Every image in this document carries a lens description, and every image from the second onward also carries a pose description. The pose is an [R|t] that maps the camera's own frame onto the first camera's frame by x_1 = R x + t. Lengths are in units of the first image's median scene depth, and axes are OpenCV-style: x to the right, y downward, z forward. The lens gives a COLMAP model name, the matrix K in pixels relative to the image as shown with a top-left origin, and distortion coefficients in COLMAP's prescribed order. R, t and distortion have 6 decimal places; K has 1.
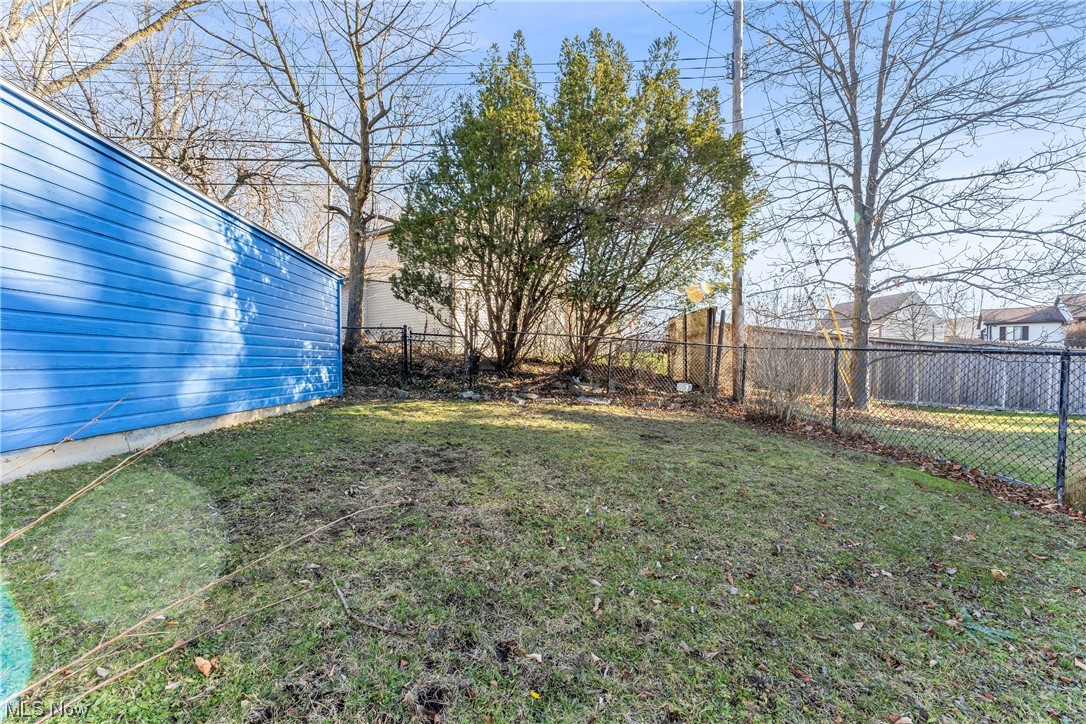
lens RADIAL K [[433.2, 0, 538.6], [0, 433.2, 367.7], [0, 0, 1]] dist [0.000388, 0.000307]
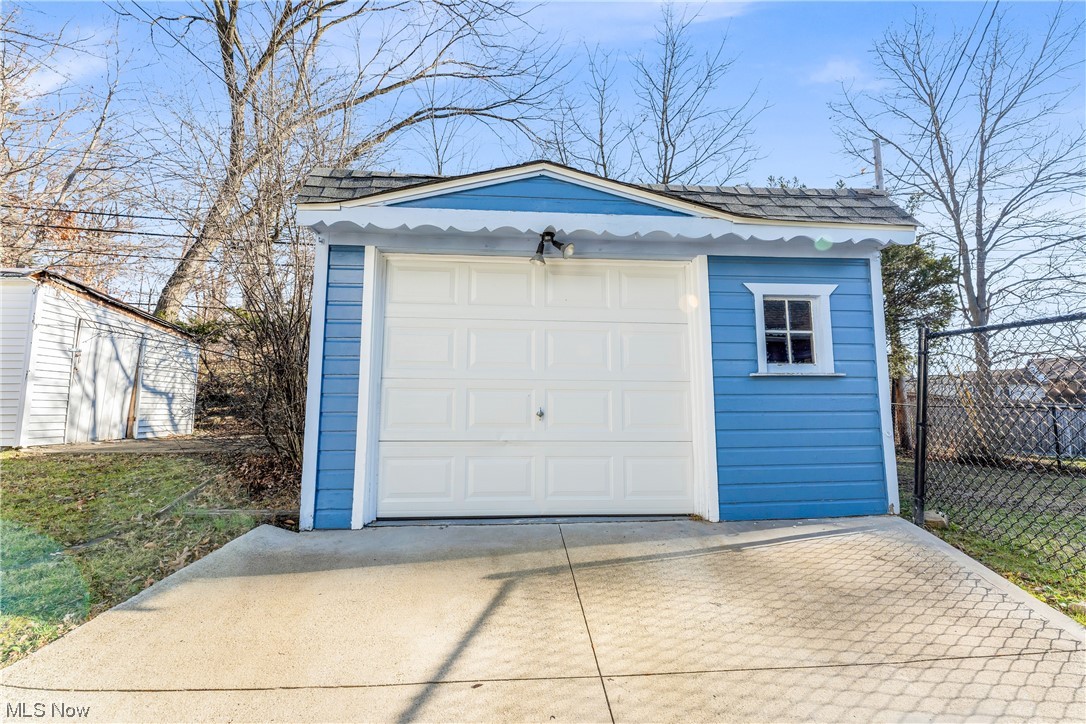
lens RADIAL K [[433.2, 0, 538.6], [0, 433.2, 367.7], [0, 0, 1]] dist [0.000388, 0.000307]
pose [[0.997138, 0.003386, 0.075521, -0.718878], [0.006794, 0.990940, -0.134134, 0.002143], [-0.075291, 0.134263, 0.988081, -0.173182]]
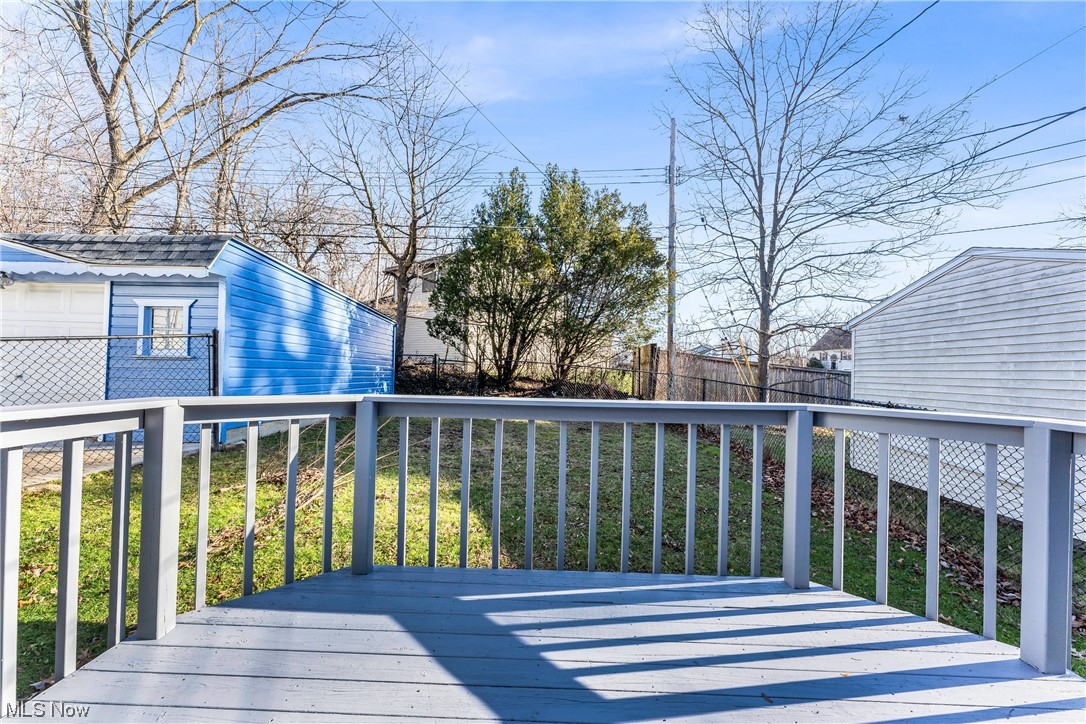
lens RADIAL K [[433.2, 0, 538.6], [0, 433.2, 367.7], [0, 0, 1]] dist [0.000388, 0.000307]
pose [[0.999543, 0.022549, -0.020141, 0.065327], [-0.023090, 0.999368, -0.027012, -0.018109], [0.019519, 0.027464, 0.999432, -0.418871]]
